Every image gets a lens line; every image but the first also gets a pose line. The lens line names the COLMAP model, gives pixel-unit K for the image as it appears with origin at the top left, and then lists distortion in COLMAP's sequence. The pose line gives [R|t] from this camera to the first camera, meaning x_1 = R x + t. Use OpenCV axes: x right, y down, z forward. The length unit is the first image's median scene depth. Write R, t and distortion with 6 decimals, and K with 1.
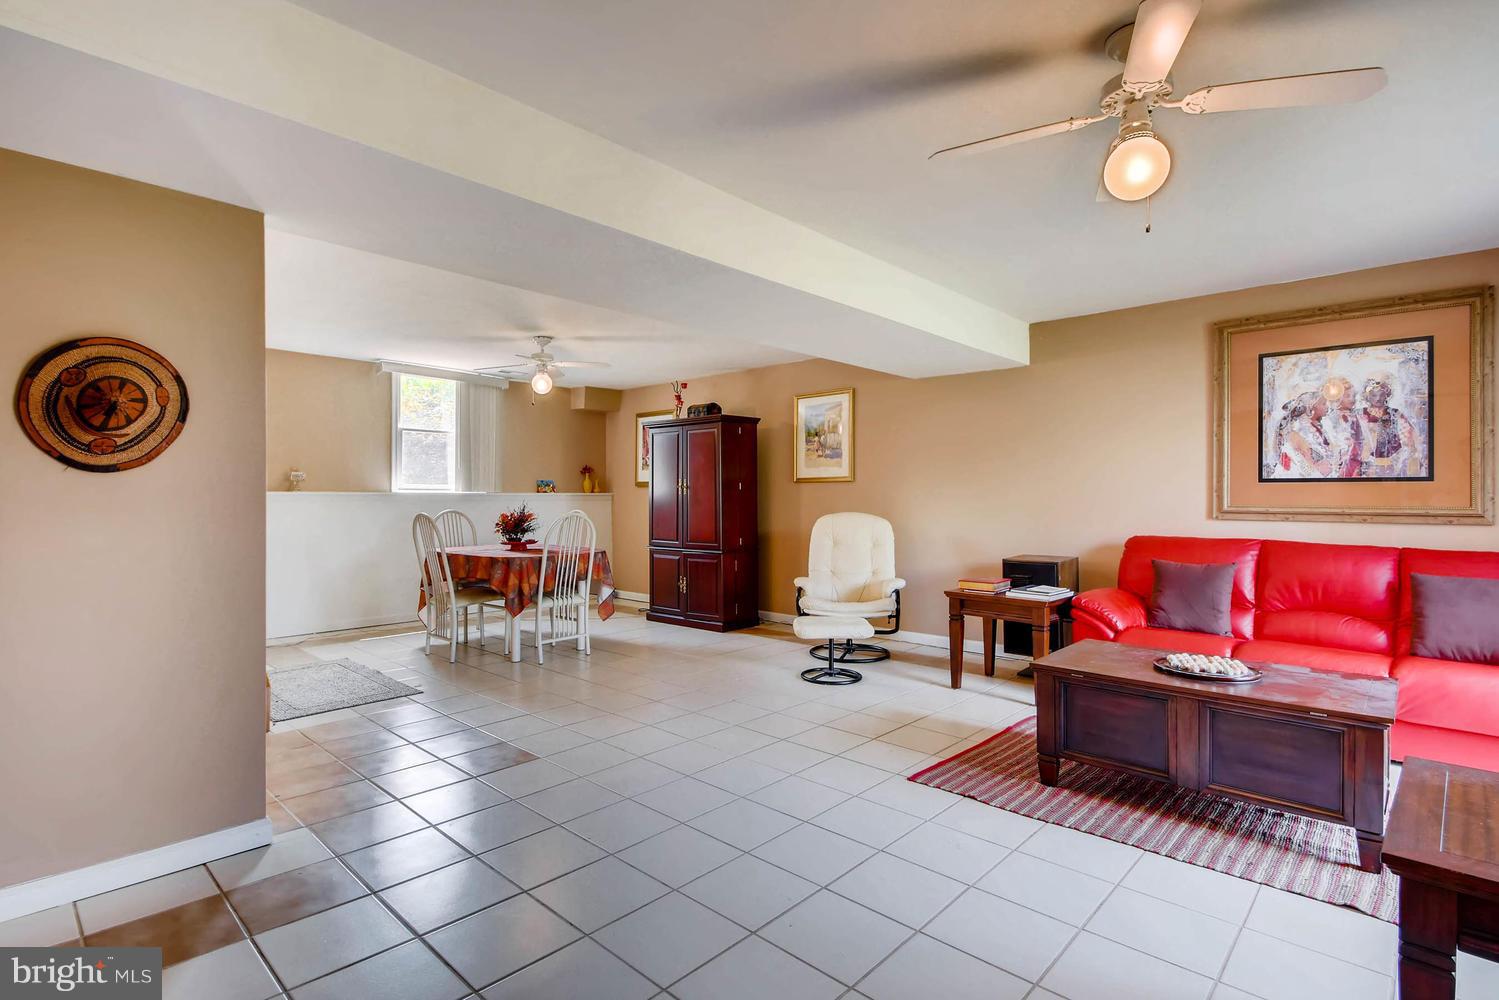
lens RADIAL K [[719.9, 0, 728.7], [0, 719.9, 500.8], [0, 0, 1]] dist [0.000621, -0.000182]
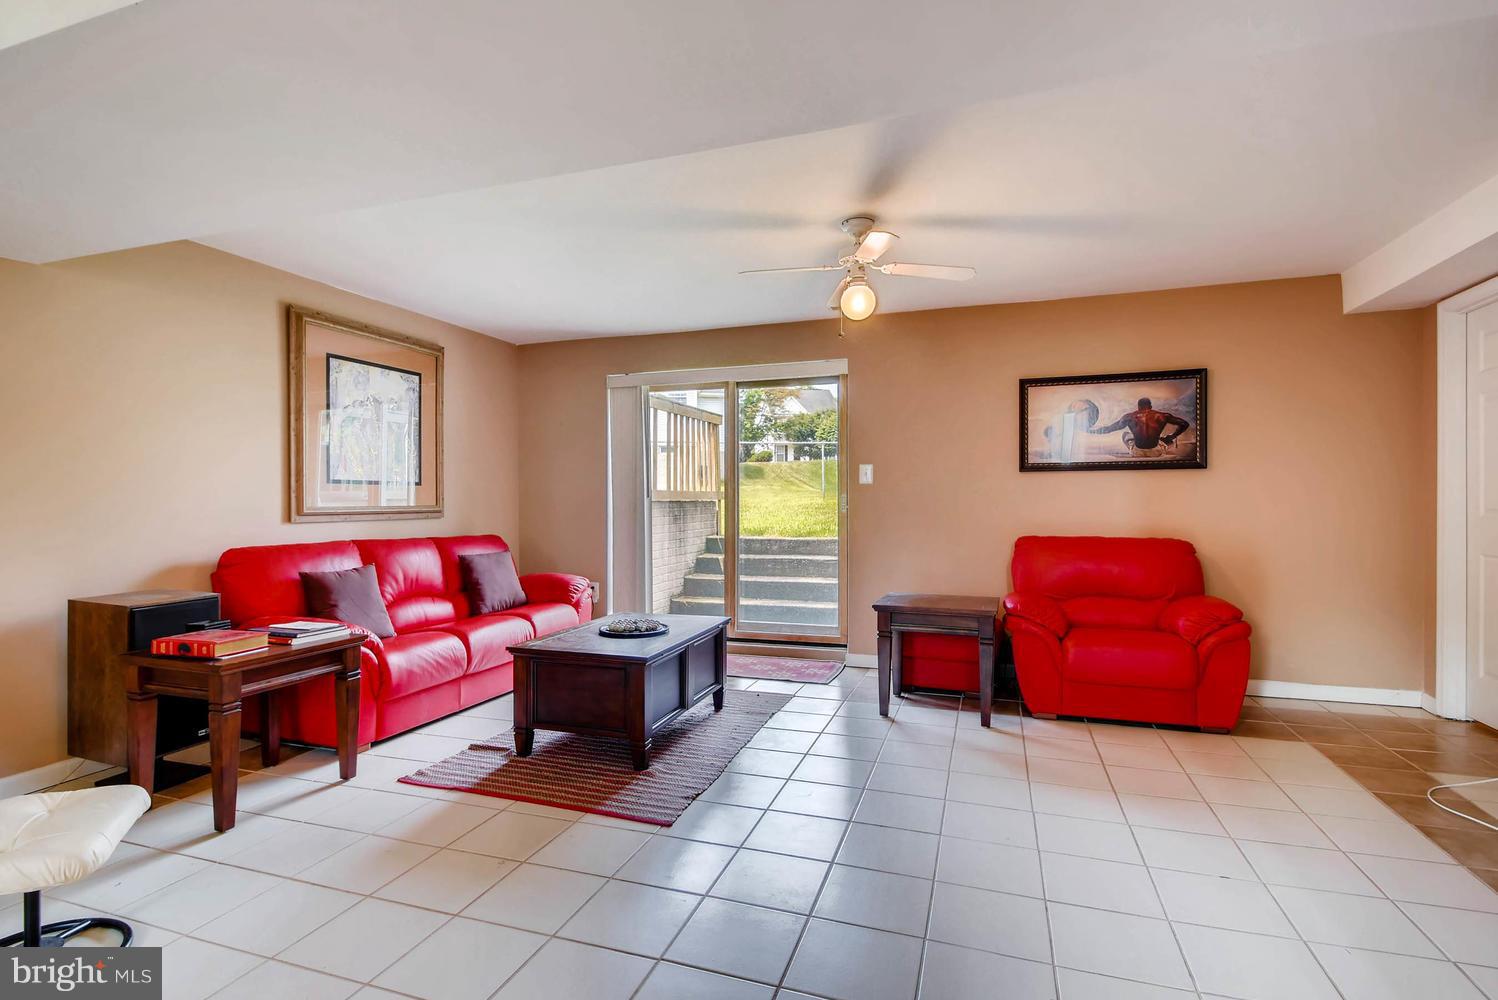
lens RADIAL K [[733.5, 0, 745.3], [0, 733.5, 493.8], [0, 0, 1]] dist [0.001119, -0.000096]
pose [[-0.421548, 0.005699, 0.906788, -0.413395], [0.007322, 0.999969, -0.002881, -0.003670], [-0.906776, 0.005425, -0.421577, 0.909685]]
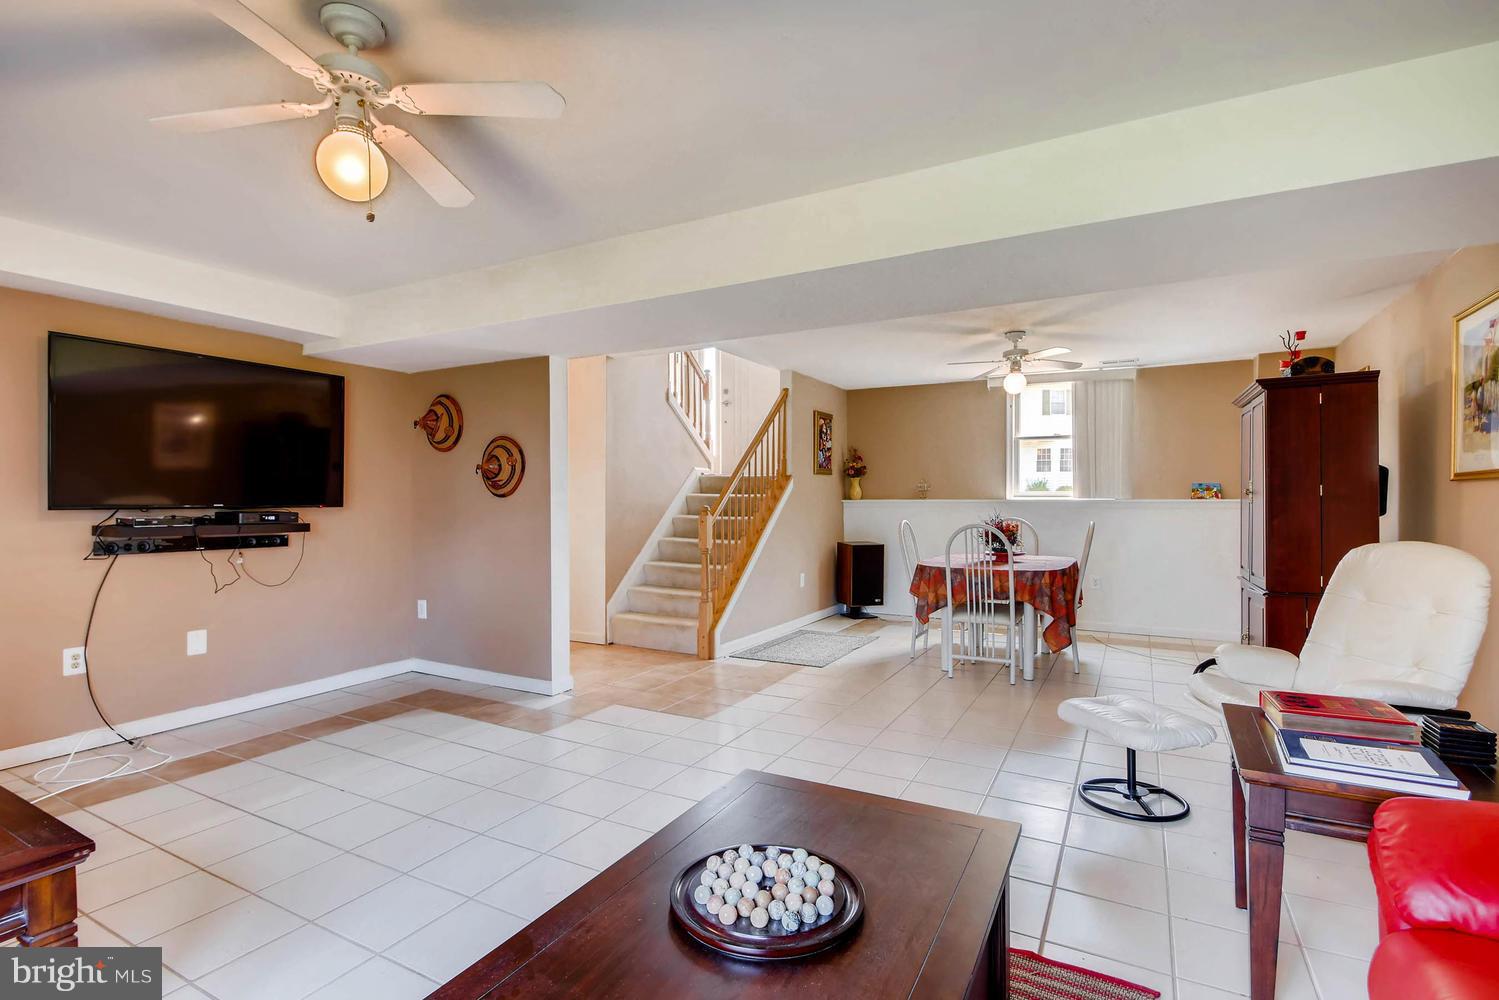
lens RADIAL K [[732.1, 0, 734.7], [0, 732.1, 504.6], [0, 0, 1]] dist [0.000491, -0.000644]
pose [[0.261759, 0.005708, -0.965116, 0.749229], [-0.001390, 0.999984, 0.005537, -0.016049], [0.965132, -0.000108, 0.261763, 0.555253]]
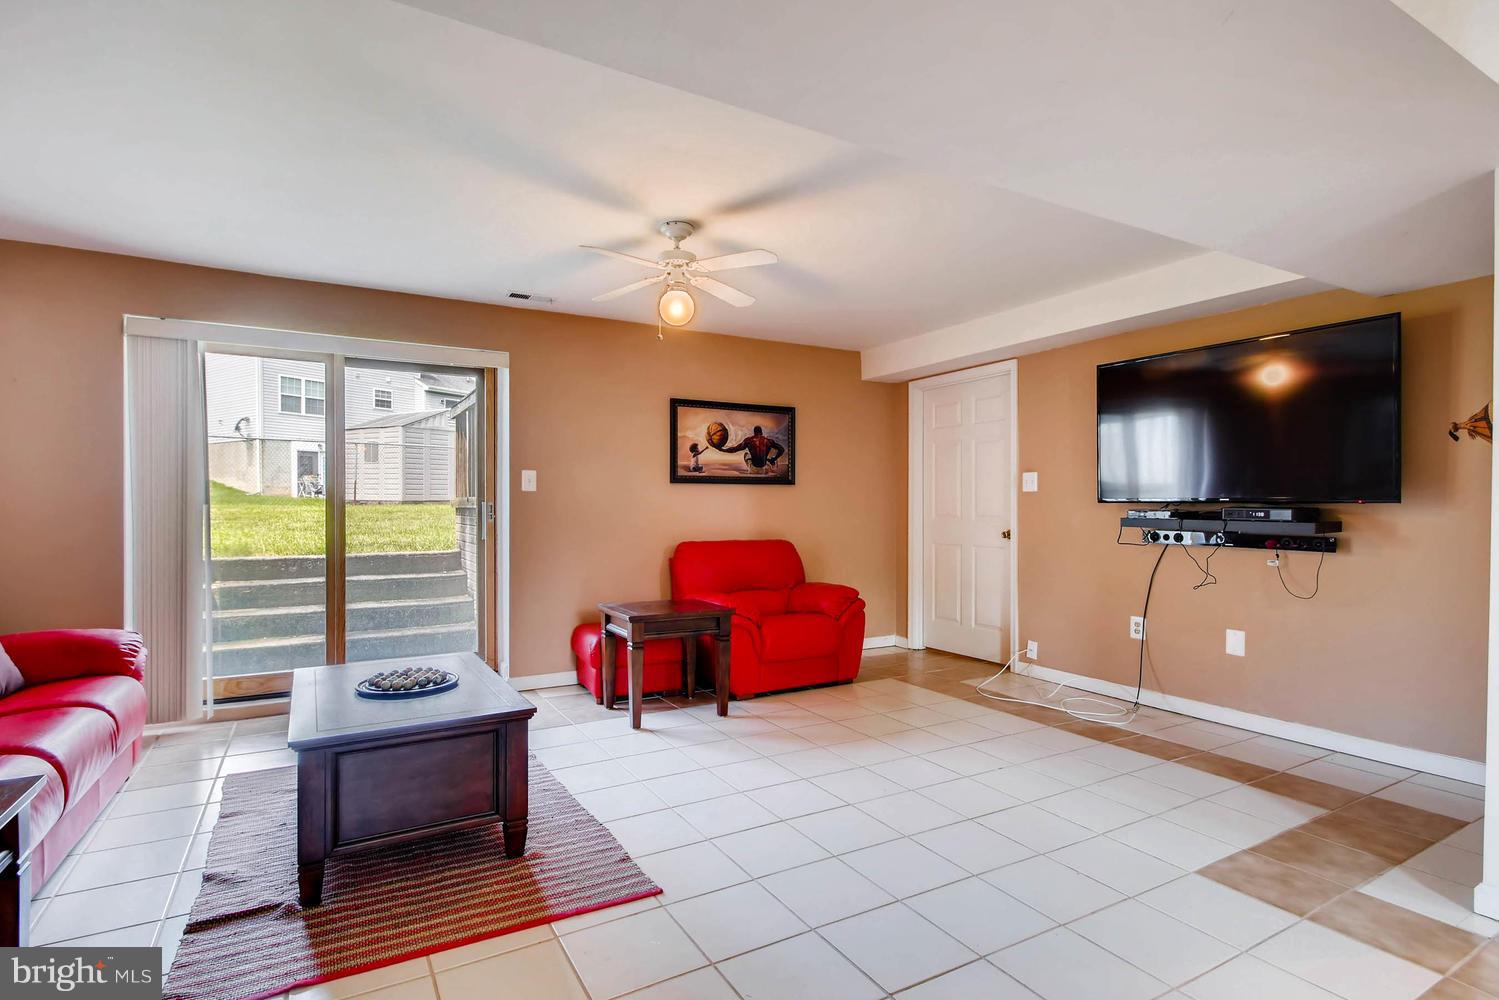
lens RADIAL K [[732.1, 0, 734.7], [0, 732.1, 504.6], [0, 0, 1]] dist [0.000491, -0.000644]
pose [[-0.958263, -0.001563, 0.285884, -0.023386], [-0.000785, 0.999996, 0.002834, -0.005113], [-0.285887, 0.002491, -0.958260, 1.195512]]
